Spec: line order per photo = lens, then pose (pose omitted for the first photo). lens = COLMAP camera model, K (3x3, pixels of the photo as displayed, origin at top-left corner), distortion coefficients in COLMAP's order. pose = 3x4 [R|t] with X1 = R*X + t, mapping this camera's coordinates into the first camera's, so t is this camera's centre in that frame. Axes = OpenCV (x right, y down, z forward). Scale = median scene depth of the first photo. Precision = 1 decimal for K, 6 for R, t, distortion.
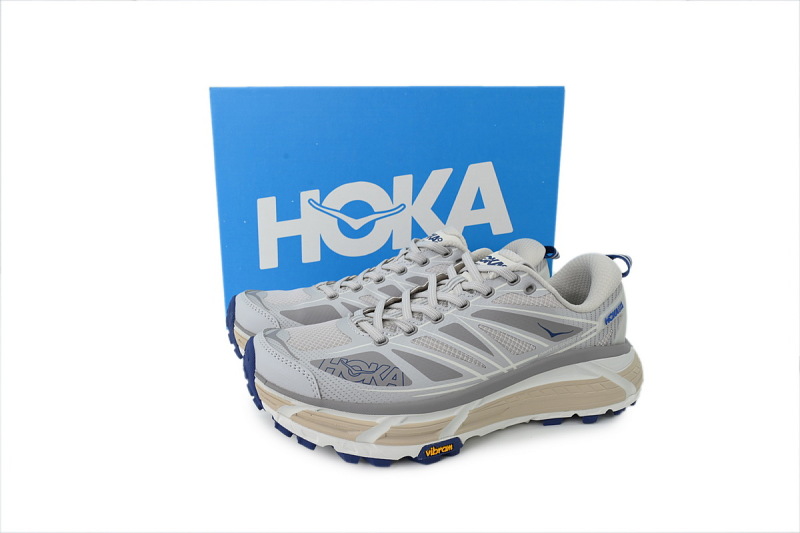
lens RADIAL K [[530.6, 0, 400.0], [0, 530.6, 266.5], [0, 0, 1]] dist [-0.000929, 0.000143]
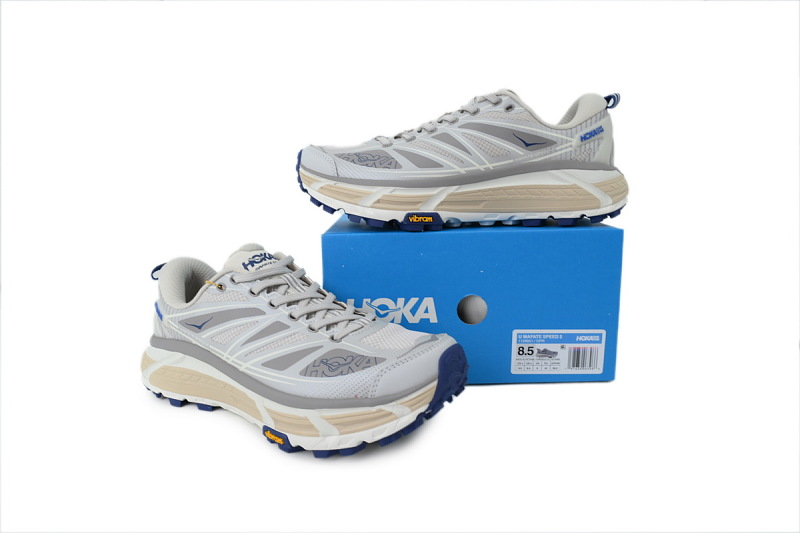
lens RADIAL K [[530.6, 0, 400.0], [0, 530.6, 266.5], [0, 0, 1]] dist [-0.000929, 0.000143]
pose [[0.948266, 0.036590, -0.315361, 0.423113], [-0.040308, 0.999173, -0.005273, 0.446858], [0.314908, 0.017712, 0.948957, -0.262748]]
